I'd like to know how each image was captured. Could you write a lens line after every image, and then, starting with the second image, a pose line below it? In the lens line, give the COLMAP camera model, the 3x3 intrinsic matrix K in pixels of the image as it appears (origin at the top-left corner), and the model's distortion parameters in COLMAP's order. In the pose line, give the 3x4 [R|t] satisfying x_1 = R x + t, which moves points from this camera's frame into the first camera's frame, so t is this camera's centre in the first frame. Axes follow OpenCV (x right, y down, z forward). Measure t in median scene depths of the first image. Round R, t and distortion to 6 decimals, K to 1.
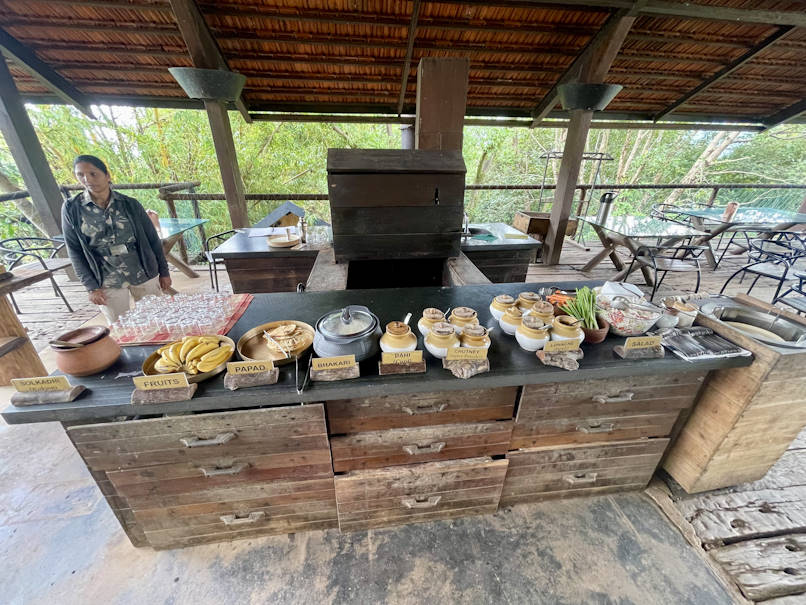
lens RADIAL K [[322.3, 0, 402.6], [0, 322.3, 305.8], [0, 0, 1]] dist [0.001391, 0.000271]
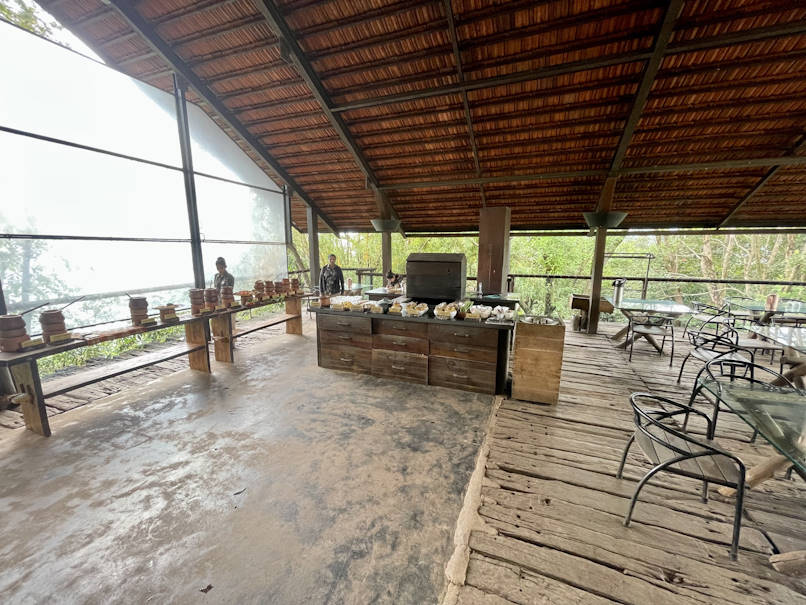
lens RADIAL K [[322.3, 0, 402.6], [0, 322.3, 305.8], [0, 0, 1]] dist [0.001391, 0.000271]
pose [[0.876579, 0.076699, -0.475106, 0.490592], [-0.204207, 0.953217, -0.222882, 0.250703], [0.435785, 0.292394, 0.851233, -0.543332]]
